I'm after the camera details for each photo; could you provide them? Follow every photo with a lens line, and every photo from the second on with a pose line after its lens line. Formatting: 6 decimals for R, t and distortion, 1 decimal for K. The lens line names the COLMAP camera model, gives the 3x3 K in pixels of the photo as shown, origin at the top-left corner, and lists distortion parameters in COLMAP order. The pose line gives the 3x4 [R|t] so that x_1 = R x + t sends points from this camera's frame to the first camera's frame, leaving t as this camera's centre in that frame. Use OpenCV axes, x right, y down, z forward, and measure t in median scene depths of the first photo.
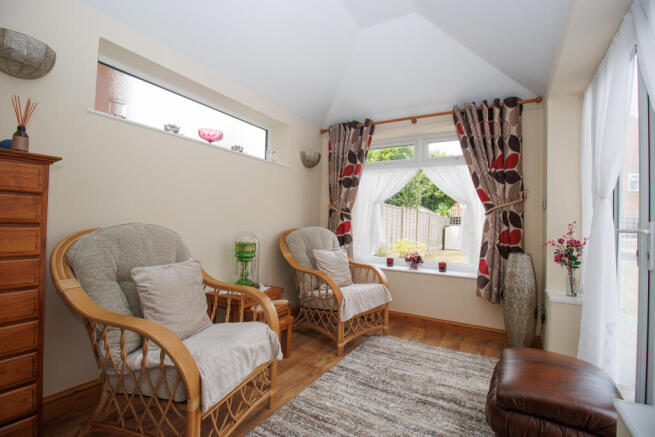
lens RADIAL K [[307.0, 0, 327.5], [0, 307.0, 218.5], [0, 0, 1]] dist [-0.001522, -0.000936]
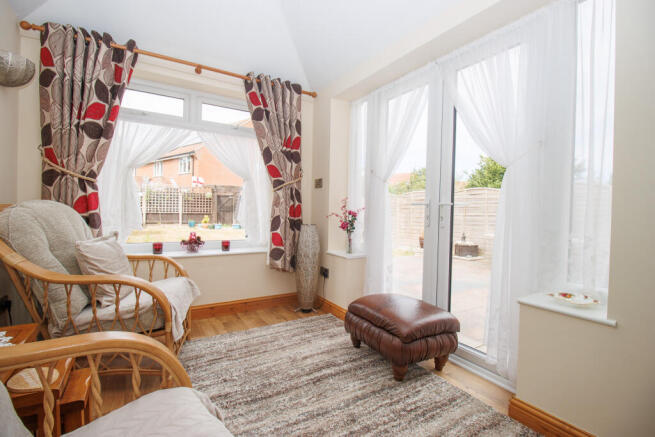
lens RADIAL K [[307.0, 0, 327.5], [0, 307.0, 218.5], [0, 0, 1]] dist [-0.001522, -0.000936]
pose [[0.469018, -0.043594, 0.882112, -0.338913], [-0.023541, 0.997809, 0.061828, 0.015145], [-0.882875, -0.049765, 0.466964, 0.356558]]
